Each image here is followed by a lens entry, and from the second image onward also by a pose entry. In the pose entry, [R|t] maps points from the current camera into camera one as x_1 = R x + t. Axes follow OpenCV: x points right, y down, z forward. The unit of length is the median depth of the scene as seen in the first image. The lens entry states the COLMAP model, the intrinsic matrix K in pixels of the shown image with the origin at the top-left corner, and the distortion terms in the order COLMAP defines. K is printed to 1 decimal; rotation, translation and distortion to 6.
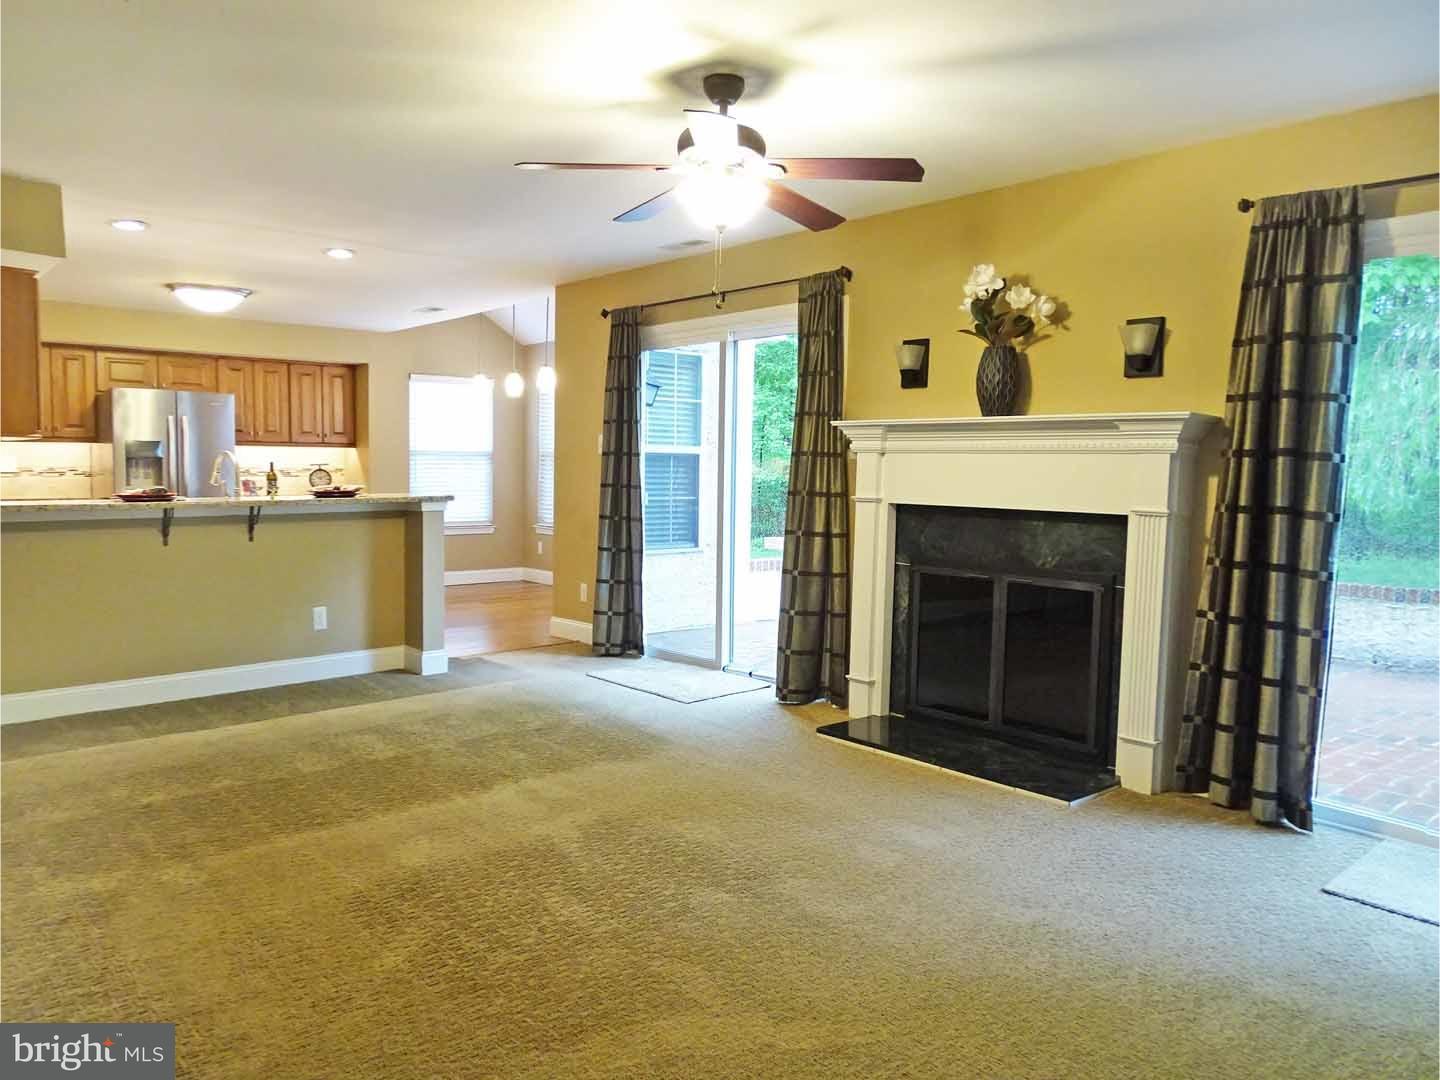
lens RADIAL K [[1025.2, 0, 714.0], [0, 1025.2, 535.3], [0, 0, 1]] dist [0.040793, -0.016900]
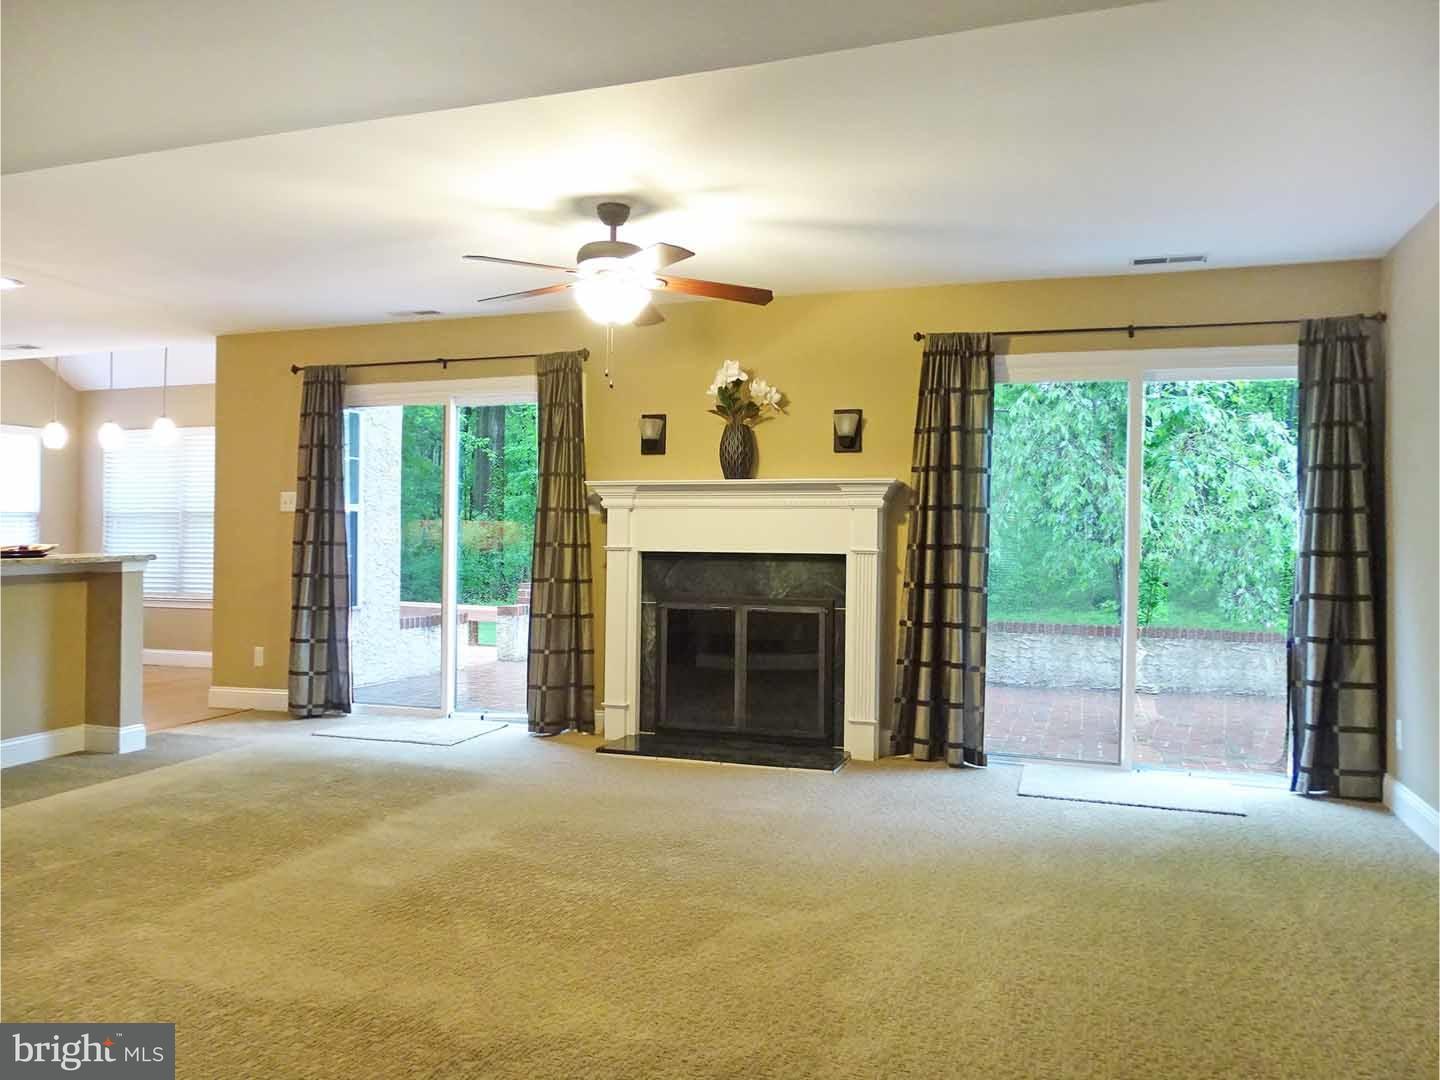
lens RADIAL K [[1025.2, 0, 732.1], [0, 1025.2, 537.2], [0, 0, 1]] dist [0.040793, -0.016900]
pose [[0.880352, -0.011726, 0.474176, -0.326190], [0.039820, 0.997992, -0.049250, 0.016568], [-0.472647, 0.062239, 0.879051, -0.095598]]
